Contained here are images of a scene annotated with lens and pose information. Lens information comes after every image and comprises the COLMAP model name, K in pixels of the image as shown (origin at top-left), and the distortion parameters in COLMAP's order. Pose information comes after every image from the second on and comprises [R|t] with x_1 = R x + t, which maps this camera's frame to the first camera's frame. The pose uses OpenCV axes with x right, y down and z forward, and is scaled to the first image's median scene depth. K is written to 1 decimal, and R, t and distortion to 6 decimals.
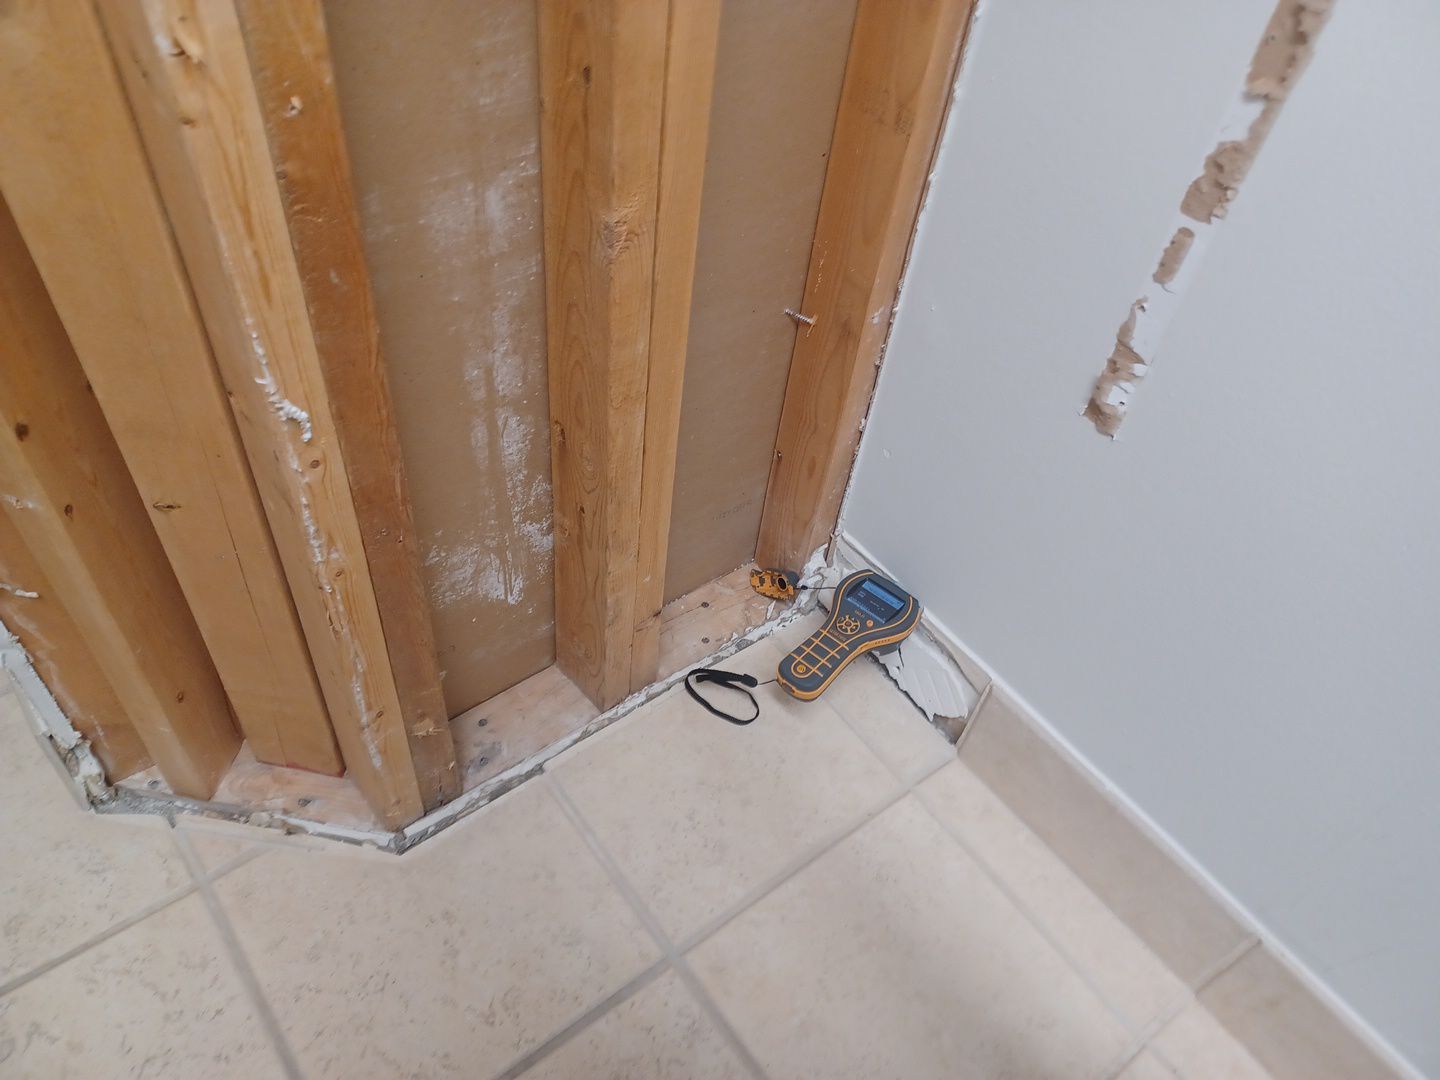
lens RADIAL K [[1048.6, 0, 718.7], [0, 1048.6, 538.4], [0, 0, 1]] dist [0.043945, -0.018399]
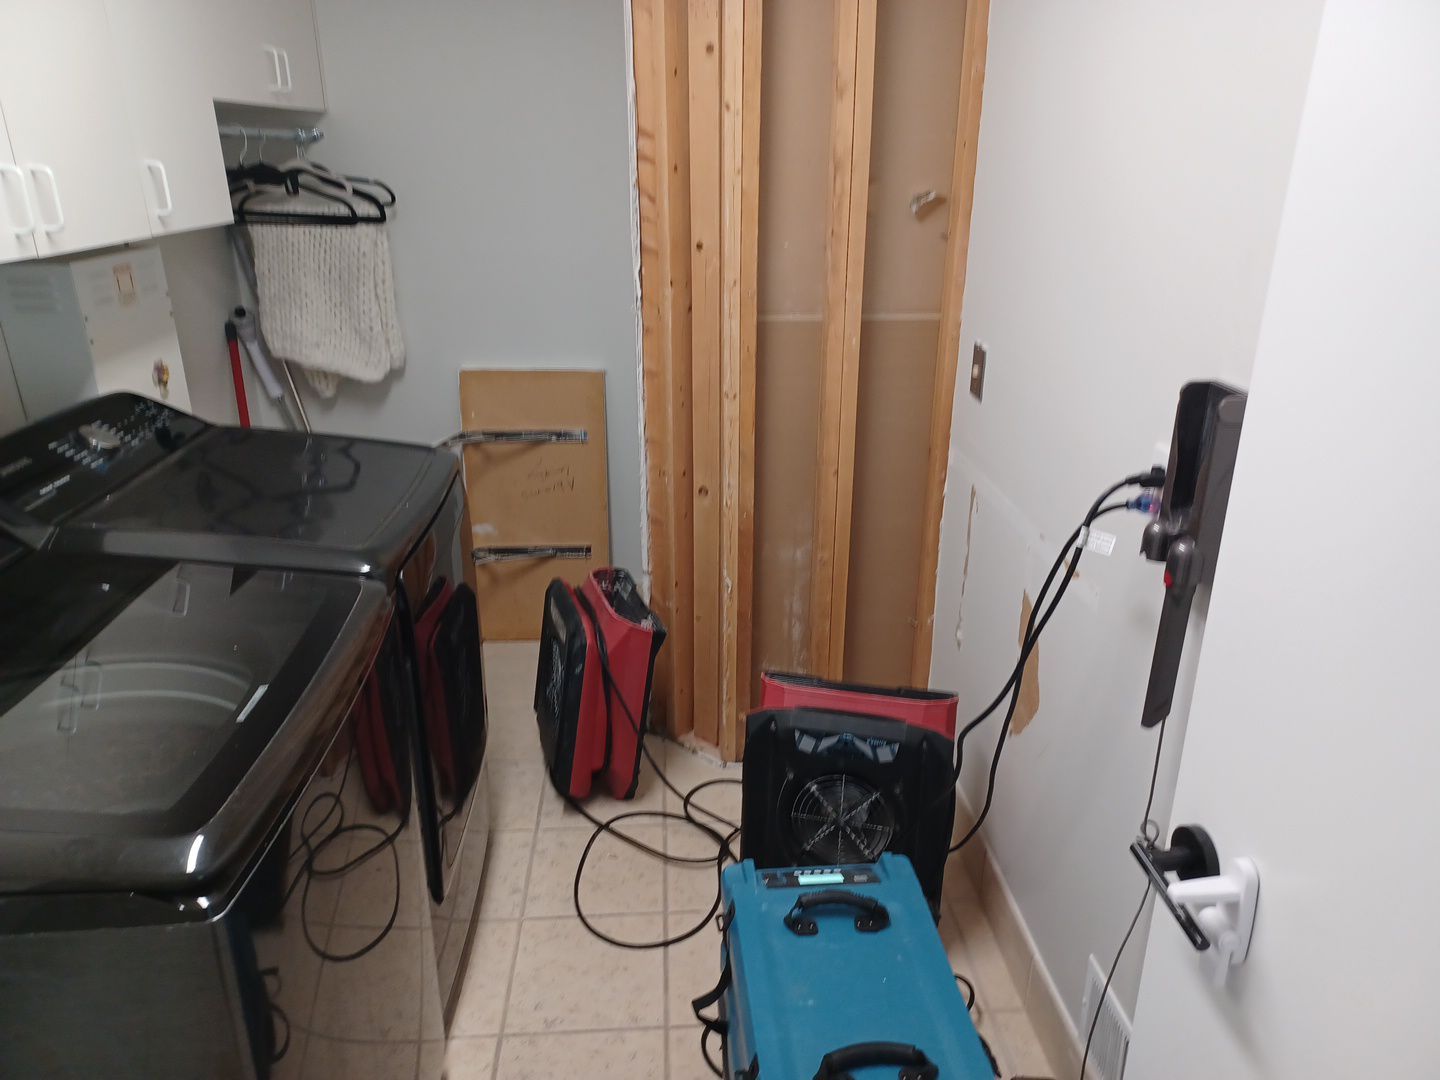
lens RADIAL K [[1048.6, 0, 715.2], [0, 1048.6, 541.2], [0, 0, 1]] dist [0.043945, -0.018399]
pose [[0.827430, 0.112158, -0.550255, 1.403851], [-0.362095, 0.855515, -0.370111, 1.001346], [0.429240, 0.505485, 0.748490, -1.711586]]
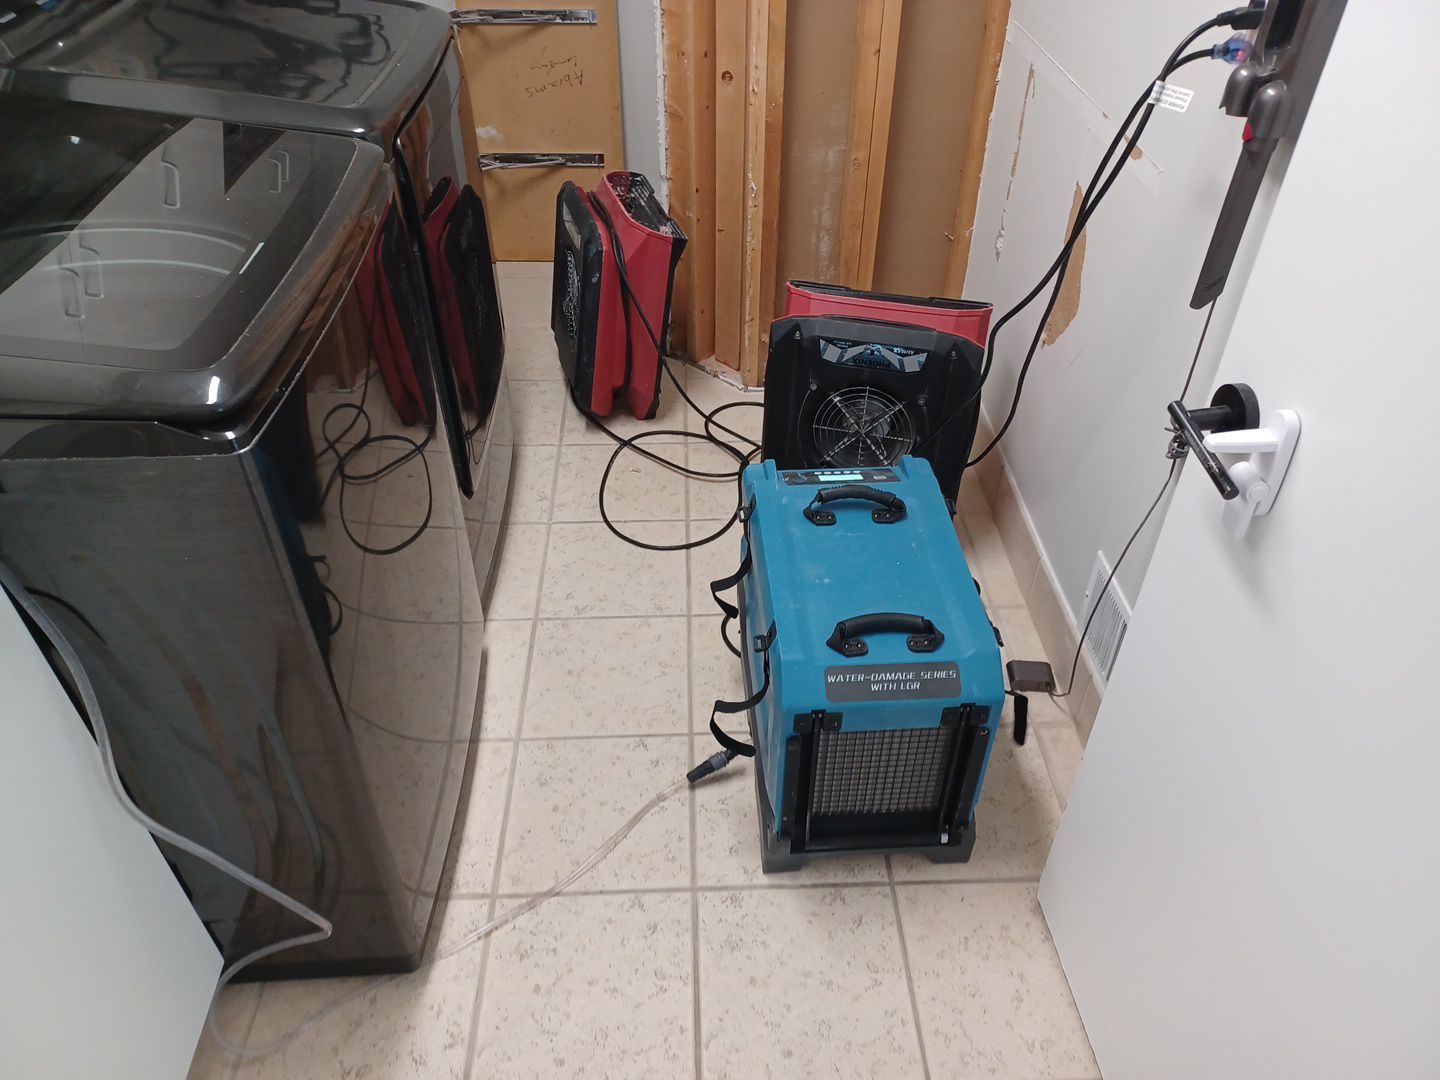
lens RADIAL K [[1048.6, 0, 710.6], [0, 1048.6, 550.6], [0, 0, 1]] dist [0.043945, -0.018399]
pose [[0.814111, 0.290528, -0.502808, 1.392875], [-0.372856, 0.925317, -0.069045, 1.114245], [0.445197, 0.243686, 0.861636, -1.611132]]
